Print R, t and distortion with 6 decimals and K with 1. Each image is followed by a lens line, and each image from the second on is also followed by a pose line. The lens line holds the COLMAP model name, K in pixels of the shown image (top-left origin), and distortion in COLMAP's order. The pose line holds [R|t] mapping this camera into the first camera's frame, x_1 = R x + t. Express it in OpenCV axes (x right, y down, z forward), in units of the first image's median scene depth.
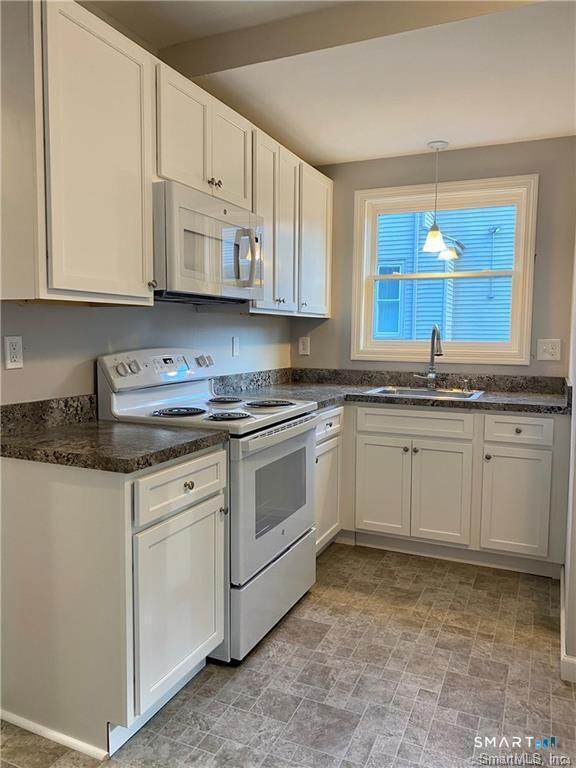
lens RADIAL K [[584.2, 0, 280.2], [0, 584.2, 376.4], [0, 0, 1]] dist [0.031747, -0.026343]
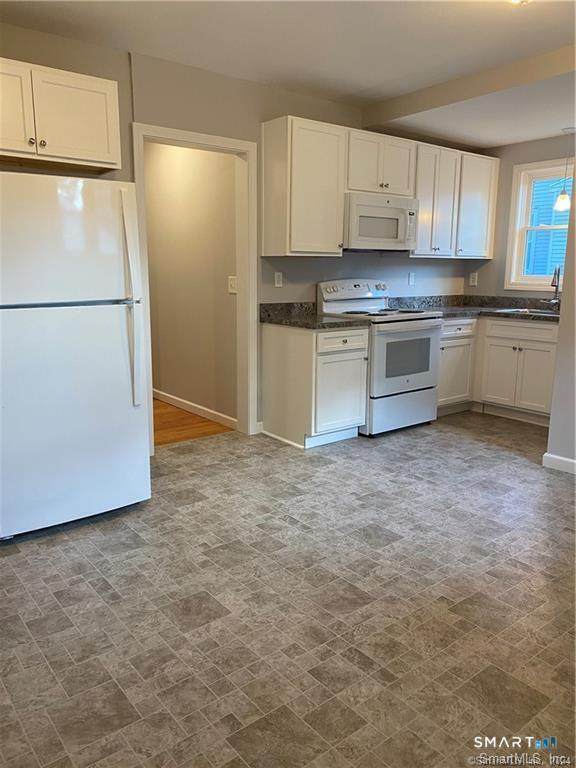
lens RADIAL K [[584.2, 0, 281.7], [0, 584.2, 387.0], [0, 0, 1]] dist [0.031747, -0.026343]
pose [[0.886415, 0.089938, -0.454071, 0.424552], [-0.033629, 0.990863, 0.130612, 0.051235], [0.461669, -0.100506, 0.881340, -0.695911]]
